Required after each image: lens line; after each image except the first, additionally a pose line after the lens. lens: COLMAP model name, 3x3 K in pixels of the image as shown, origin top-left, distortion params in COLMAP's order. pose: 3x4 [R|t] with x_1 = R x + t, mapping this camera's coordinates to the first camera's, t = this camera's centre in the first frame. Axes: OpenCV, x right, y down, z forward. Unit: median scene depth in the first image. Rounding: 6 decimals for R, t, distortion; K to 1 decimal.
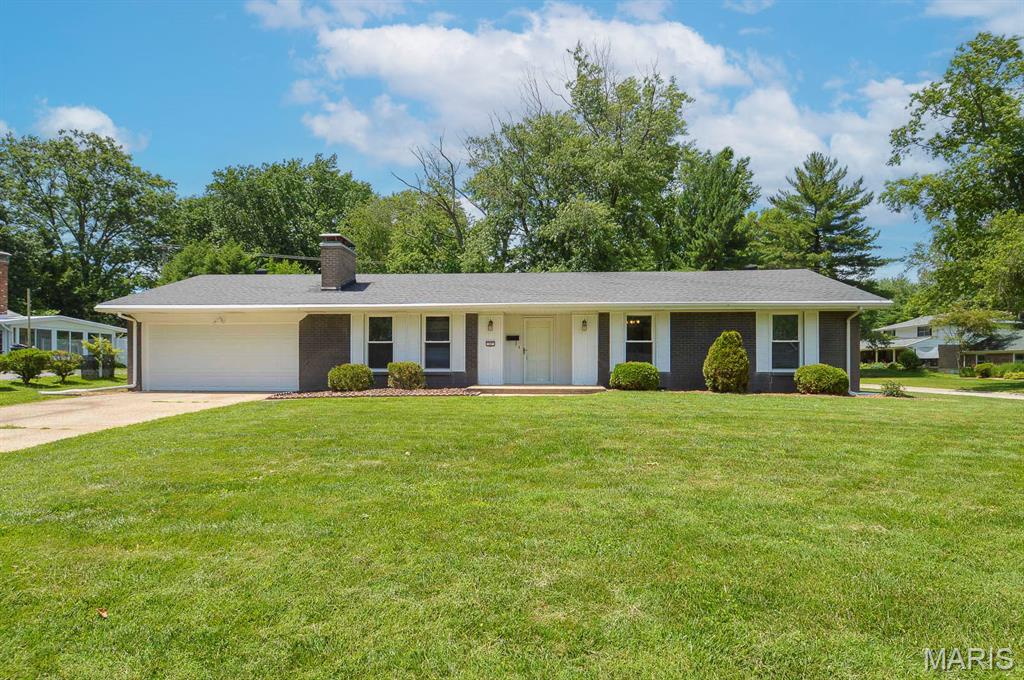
lens RADIAL K [[555.0, 0, 514.3], [0, 555.0, 365.8], [0, 0, 1]] dist [0.022924, -0.036710]
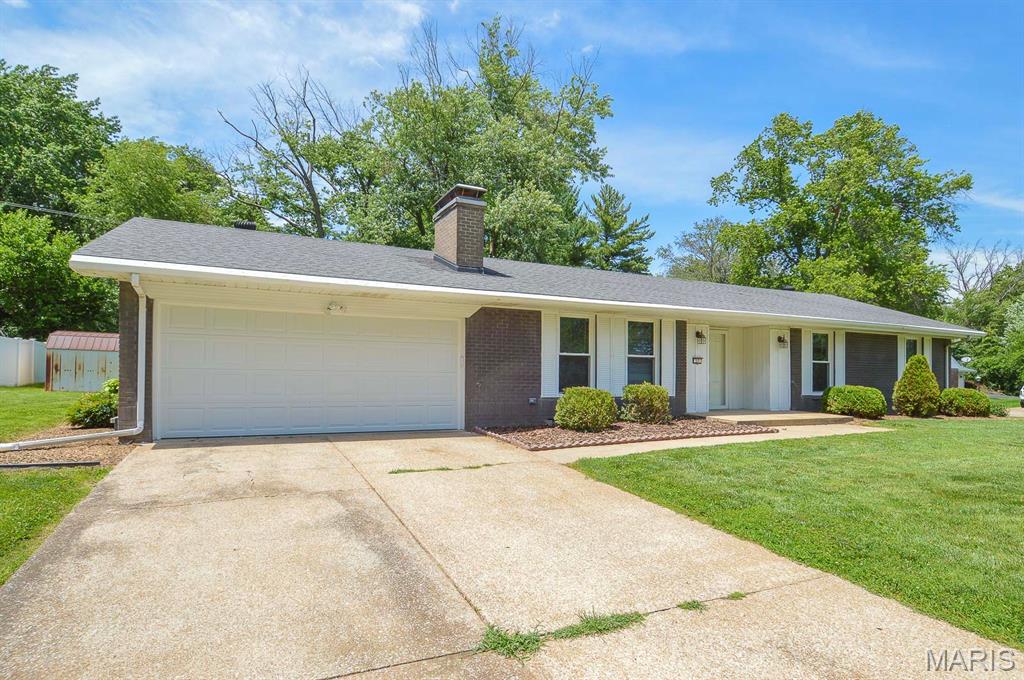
lens RADIAL K [[568.9, 0, 513.8], [0, 568.9, 361.7], [0, 0, 1]] dist [0.021027, -0.037569]
pose [[0.874095, 0.022109, 0.485251, -0.643781], [-0.013188, 0.999676, -0.021791, -0.016803], [-0.485575, 0.012648, 0.874103, 0.416491]]
